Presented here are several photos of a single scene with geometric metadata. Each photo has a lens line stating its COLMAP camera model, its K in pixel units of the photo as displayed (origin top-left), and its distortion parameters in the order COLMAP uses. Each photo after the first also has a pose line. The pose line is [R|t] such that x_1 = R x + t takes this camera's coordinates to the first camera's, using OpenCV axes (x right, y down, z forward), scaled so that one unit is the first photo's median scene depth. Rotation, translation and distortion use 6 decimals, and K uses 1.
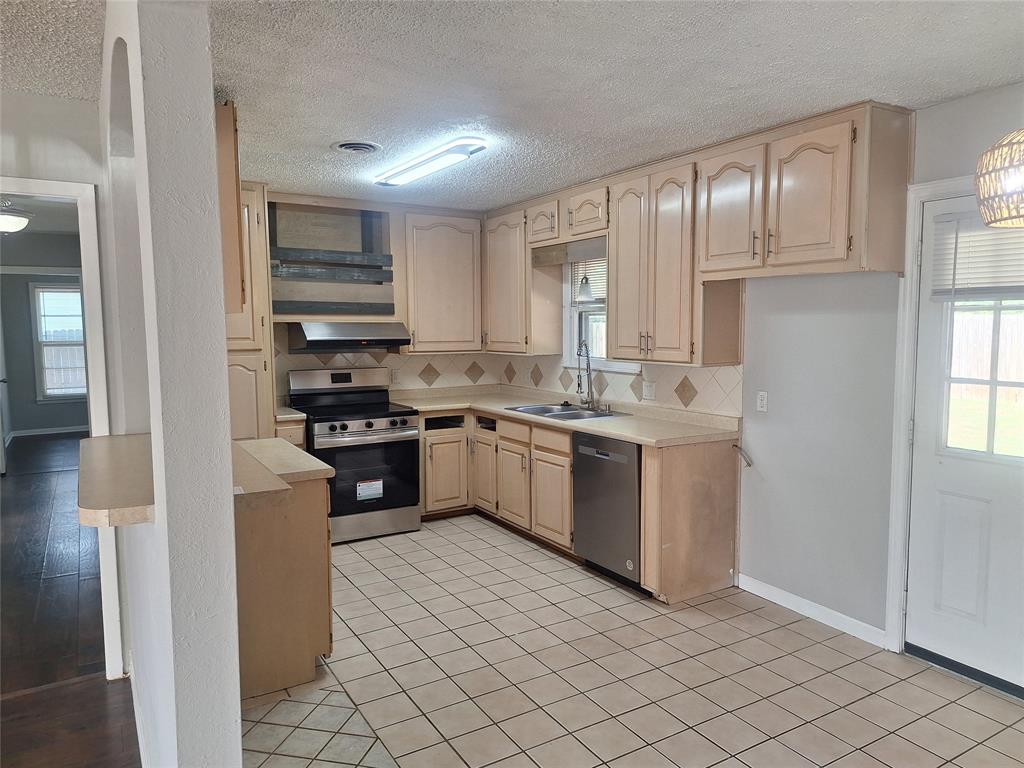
lens RADIAL K [[705.7, 0, 519.7], [0, 705.7, 389.7], [0, 0, 1]] dist [0.080512, -0.063829]
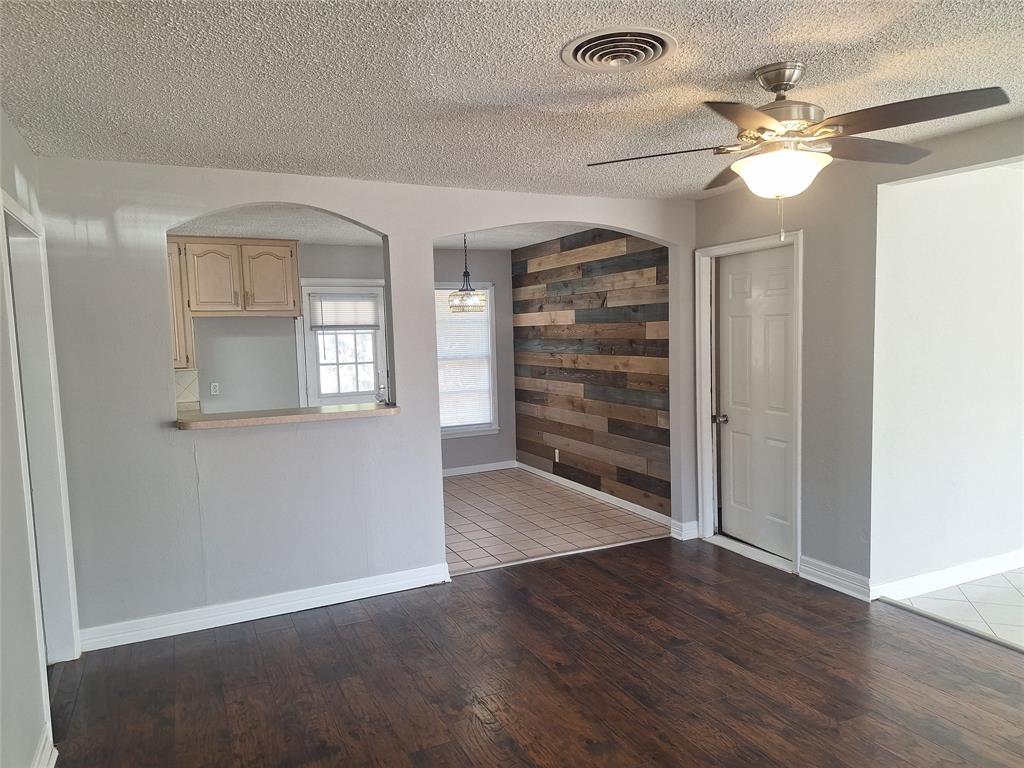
lens RADIAL K [[690.4, 0, 513.0], [0, 690.4, 390.8], [0, 0, 1]] dist [-0.004480, -0.008191]
pose [[0.102378, -0.083373, 0.991246, -0.952696], [0.118360, 0.990423, 0.071079, -0.008704], [-0.987679, 0.110047, 0.111266, 0.094132]]
